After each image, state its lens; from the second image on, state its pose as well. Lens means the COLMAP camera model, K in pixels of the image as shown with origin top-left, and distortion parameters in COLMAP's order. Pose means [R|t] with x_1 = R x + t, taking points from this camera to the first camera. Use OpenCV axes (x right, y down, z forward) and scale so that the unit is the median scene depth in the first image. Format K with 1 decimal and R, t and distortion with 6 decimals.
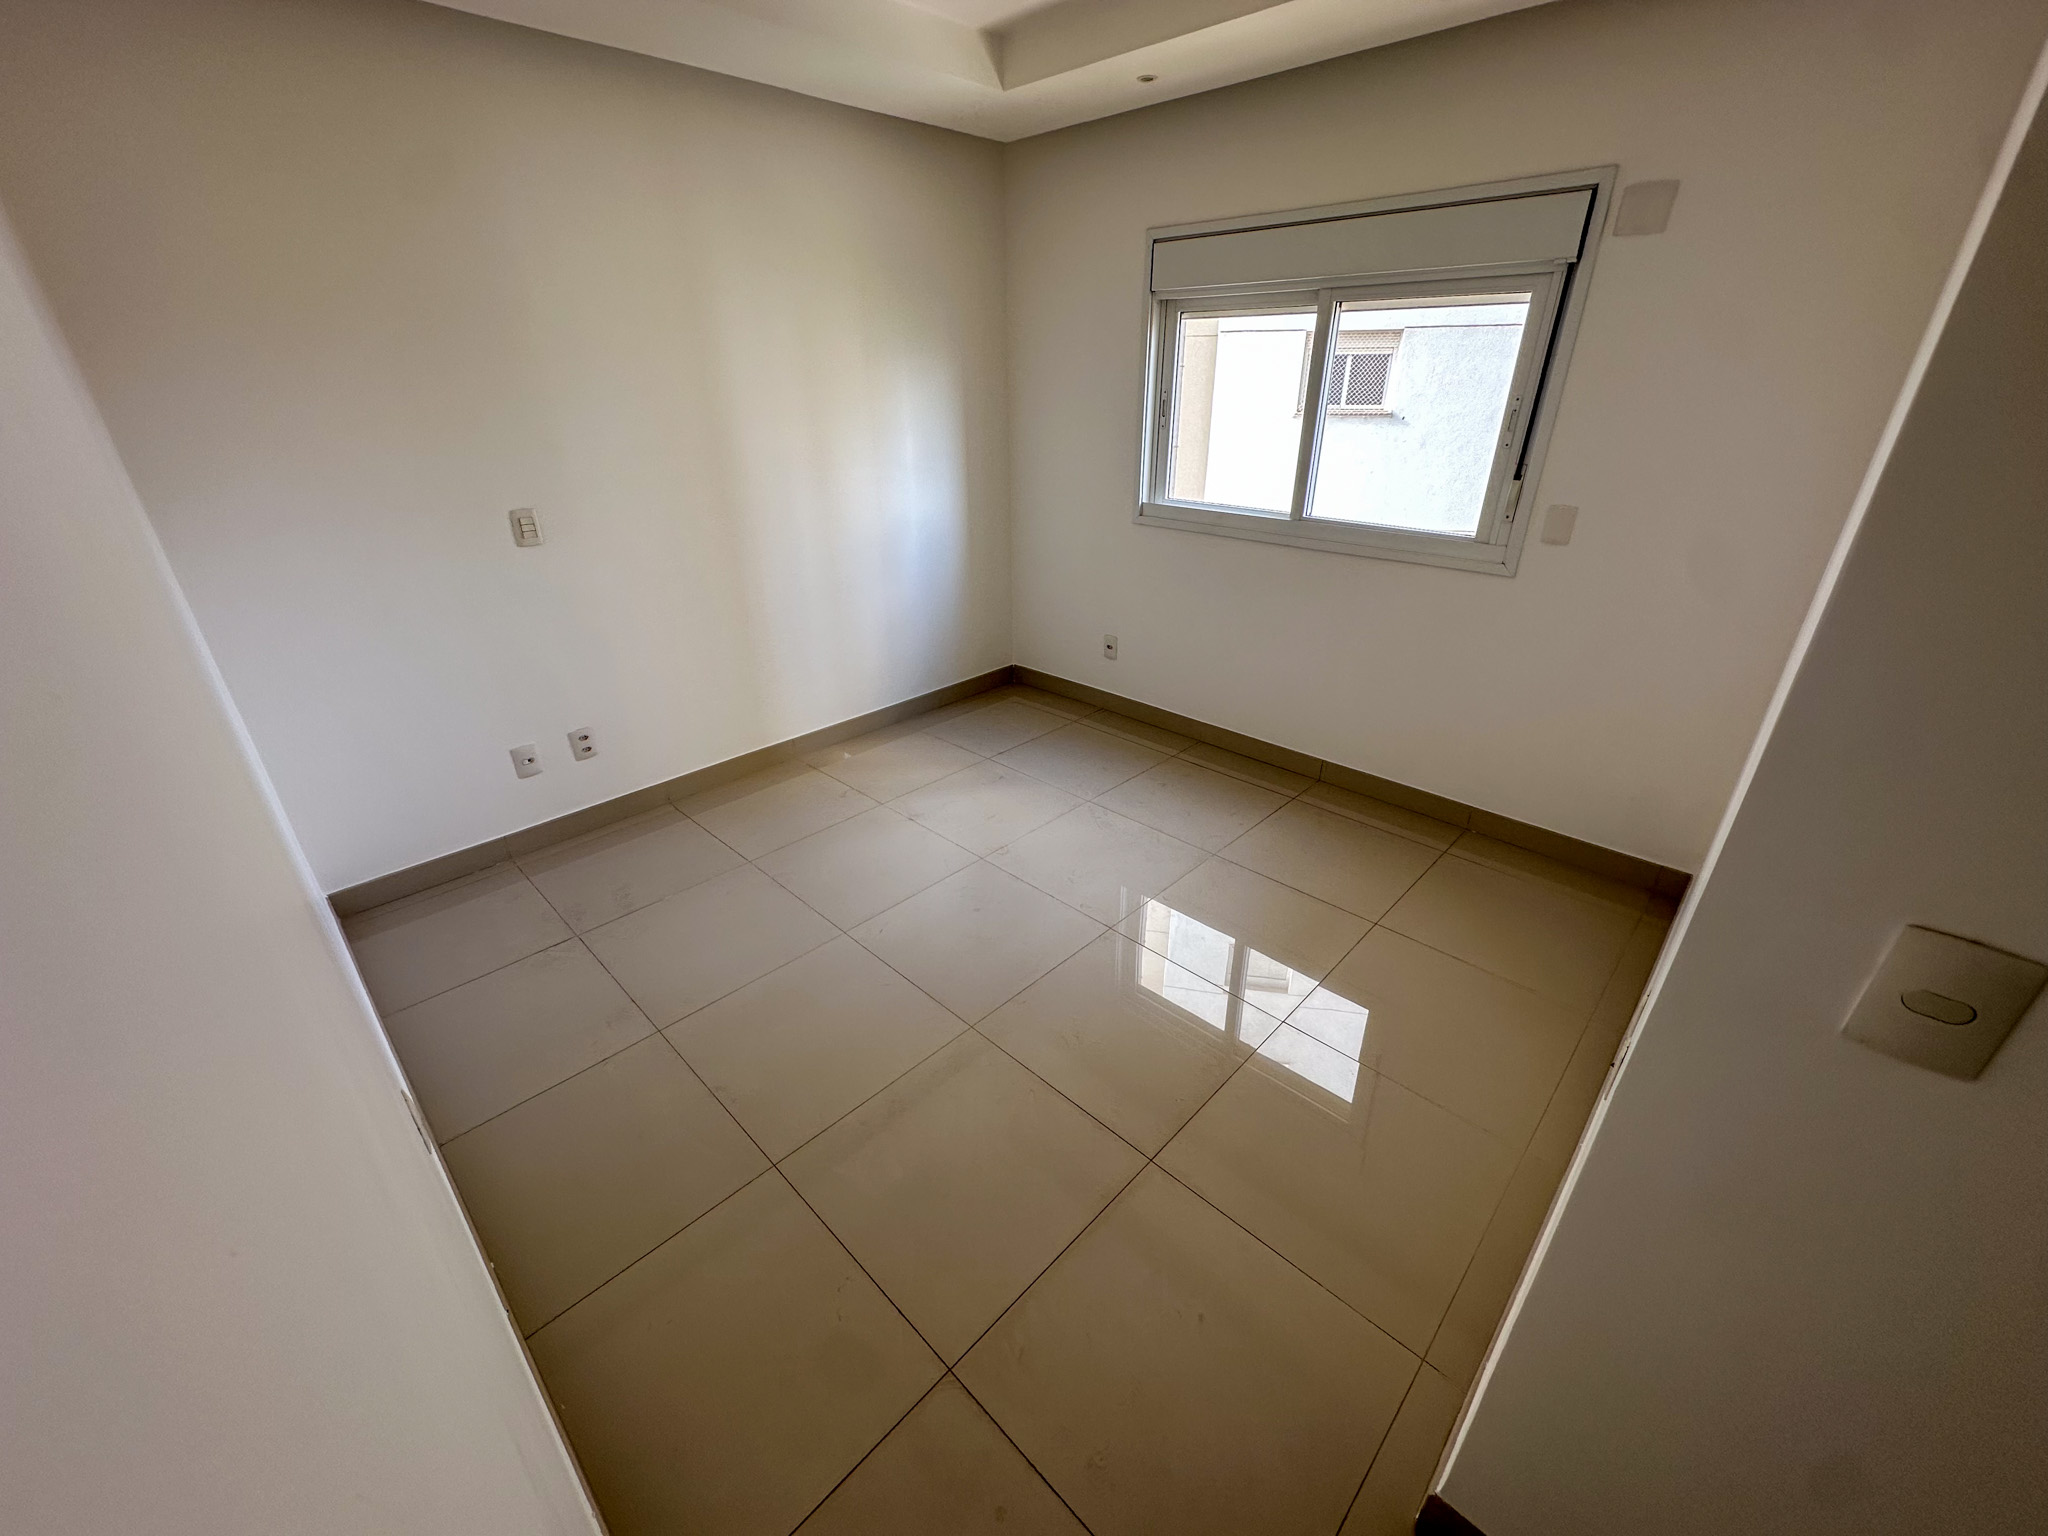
lens RADIAL K [[818.8, 0, 1036.0], [0, 818.8, 771.4], [0, 0, 1]] dist [-0.001007, 0.000189]
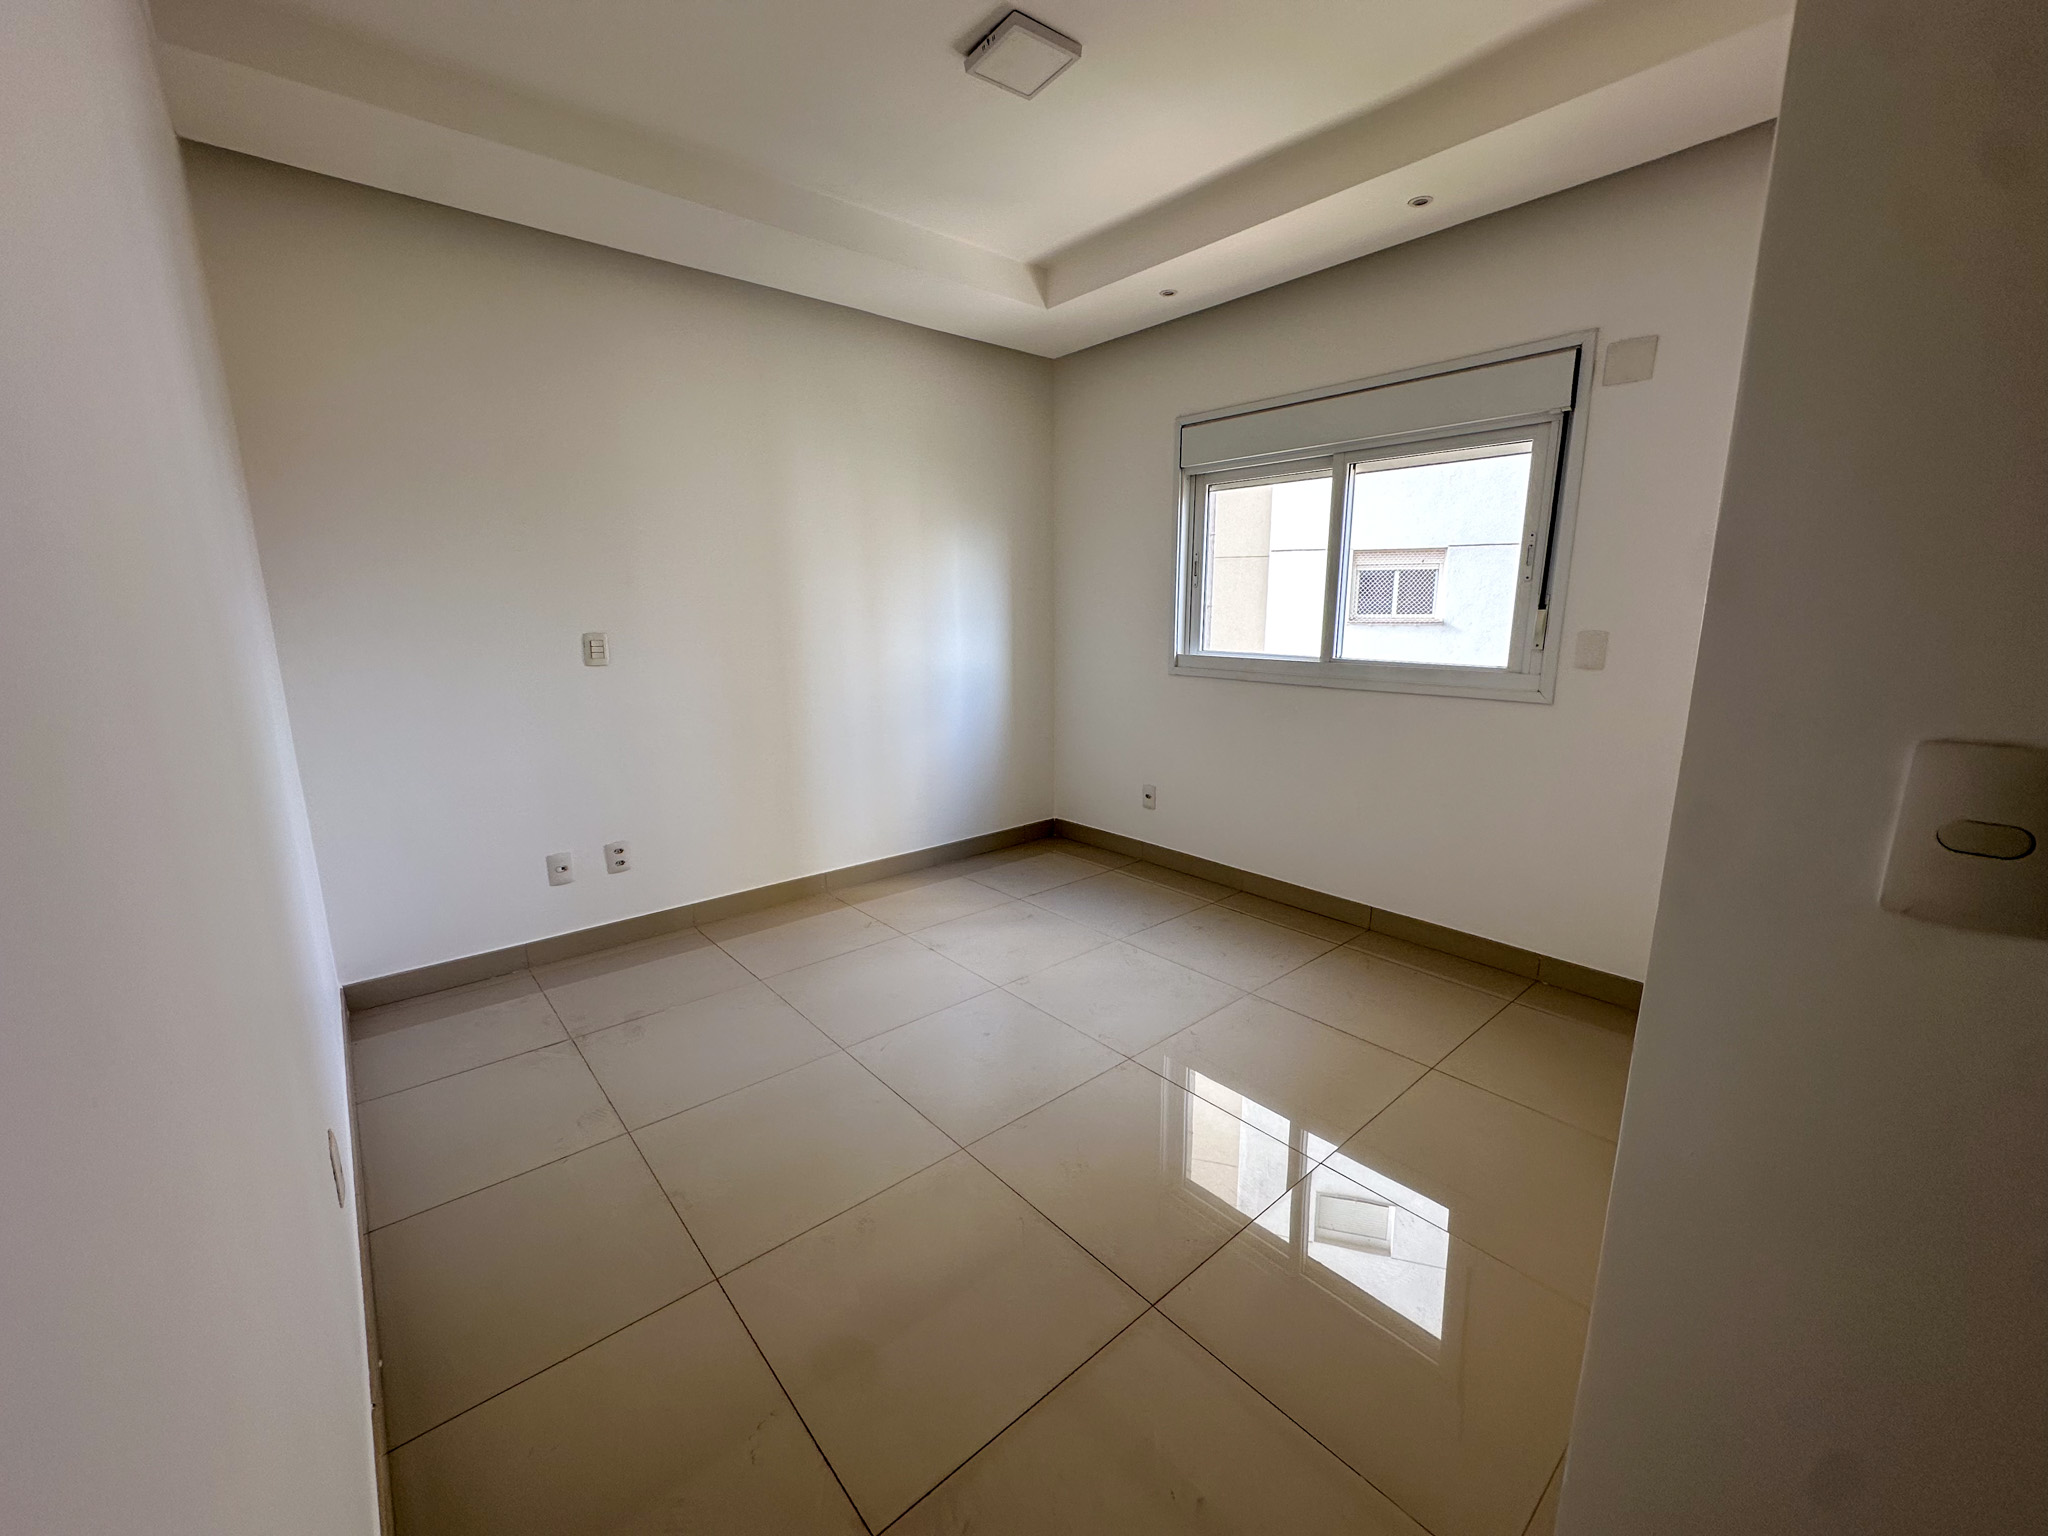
lens RADIAL K [[818.8, 0, 1048.6], [0, 818.8, 797.7], [0, 0, 1]] dist [-0.001007, 0.000189]
pose [[0.996231, 0.015759, -0.085299, 0.070108], [-0.036596, 0.967915, -0.248599, 0.132391], [0.078645, 0.250784, 0.964843, 0.039365]]
